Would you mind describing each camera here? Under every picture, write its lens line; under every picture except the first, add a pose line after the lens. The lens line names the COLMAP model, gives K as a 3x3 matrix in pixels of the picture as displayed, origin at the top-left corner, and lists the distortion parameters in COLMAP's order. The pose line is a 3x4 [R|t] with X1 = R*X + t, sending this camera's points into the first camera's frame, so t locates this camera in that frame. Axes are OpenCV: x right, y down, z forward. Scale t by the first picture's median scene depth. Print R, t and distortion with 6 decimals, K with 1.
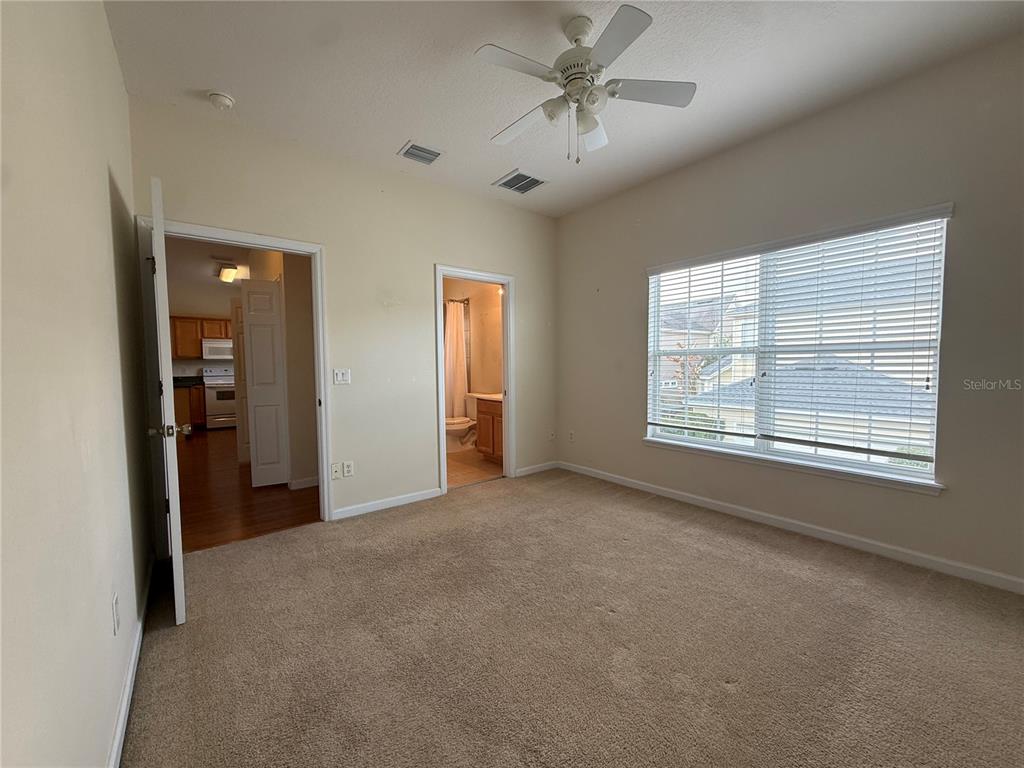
lens RADIAL K [[405.7, 0, 507.6], [0, 405.7, 385.1], [0, 0, 1]] dist [0.000744, 0.000131]
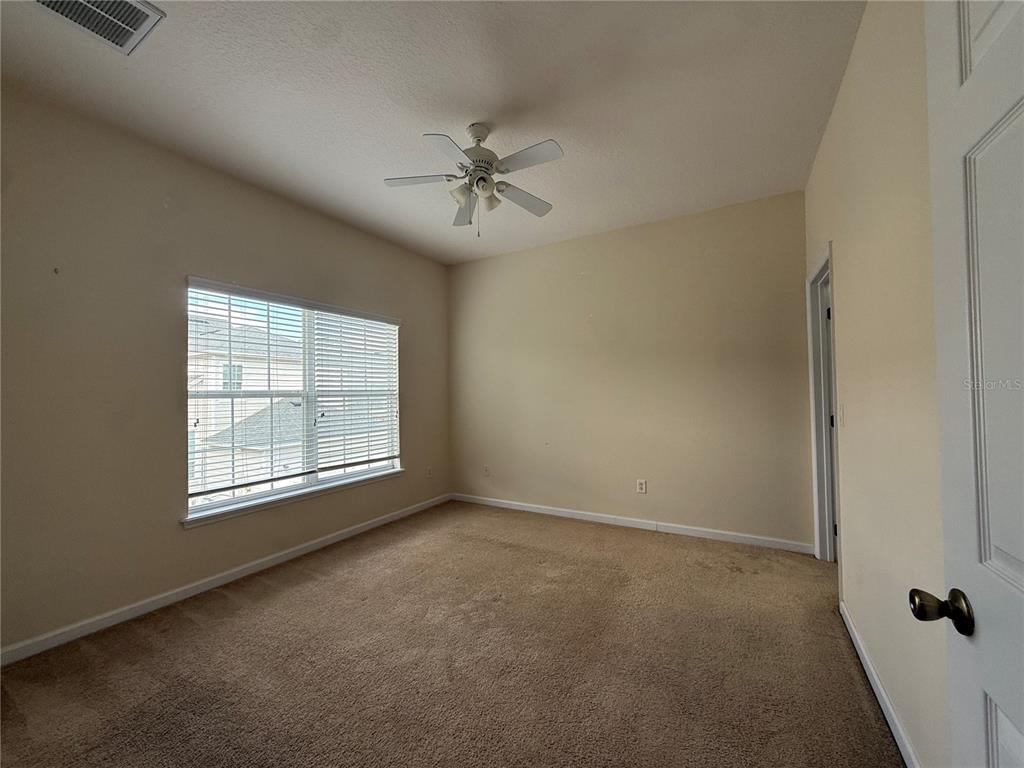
lens RADIAL K [[405.7, 0, 507.6], [0, 405.7, 385.1], [0, 0, 1]] dist [0.000744, 0.000131]
pose [[-0.384881, 0.039551, 0.922118, -0.632829], [0.069028, 0.997517, -0.013973, -0.058370], [-0.920381, 0.058274, -0.386656, 0.943502]]
